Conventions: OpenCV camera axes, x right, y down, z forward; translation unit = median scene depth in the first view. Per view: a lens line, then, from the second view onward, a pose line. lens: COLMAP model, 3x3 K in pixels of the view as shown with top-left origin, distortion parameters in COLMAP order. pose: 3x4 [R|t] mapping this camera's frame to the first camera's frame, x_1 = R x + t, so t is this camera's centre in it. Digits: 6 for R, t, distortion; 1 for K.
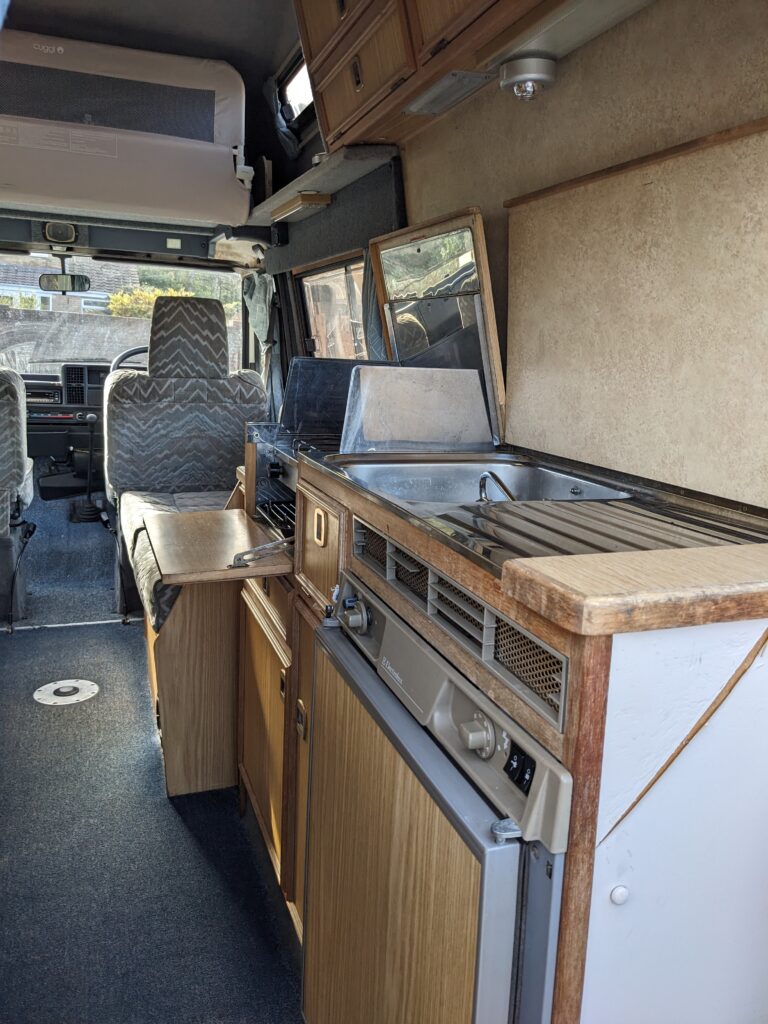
lens RADIAL K [[790.8, 0, 399.3], [0, 790.8, 511.1], [0, 0, 1]] dist [0.053973, -0.091594]
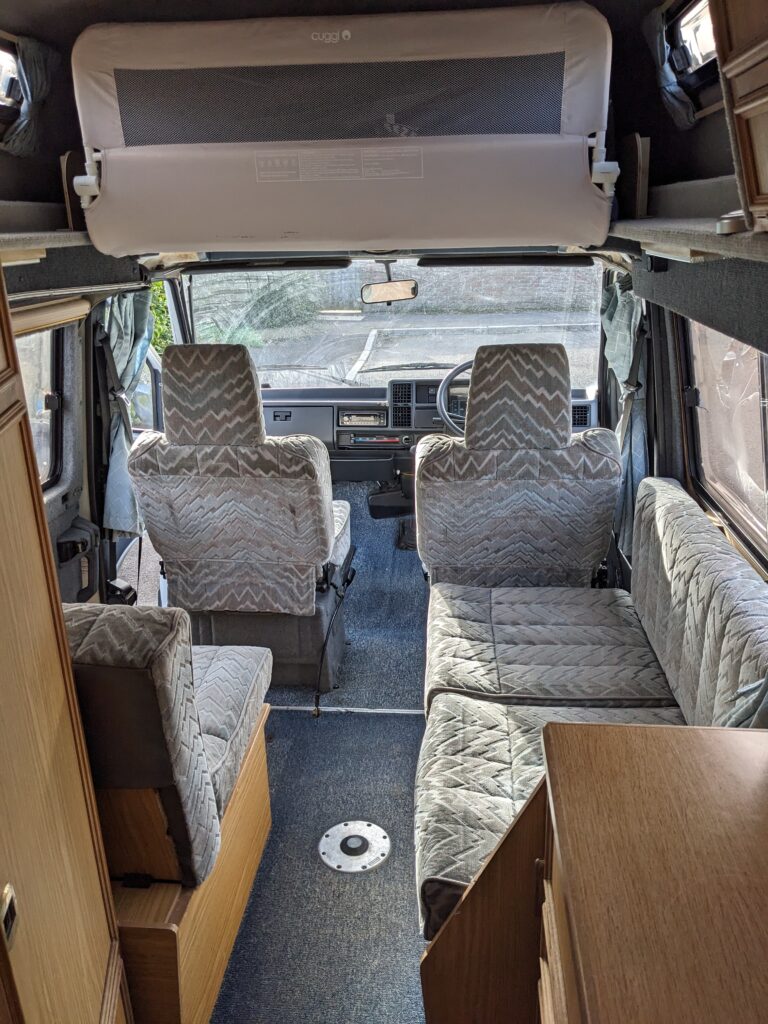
lens RADIAL K [[790.8, 0, 399.3], [0, 790.8, 511.1], [0, 0, 1]] dist [0.053973, -0.091594]
pose [[0.898865, 0.083328, -0.430231, -0.036780], [-0.020352, 0.988634, 0.148959, -0.221139], [0.437754, -0.125138, 0.890344, 0.277673]]
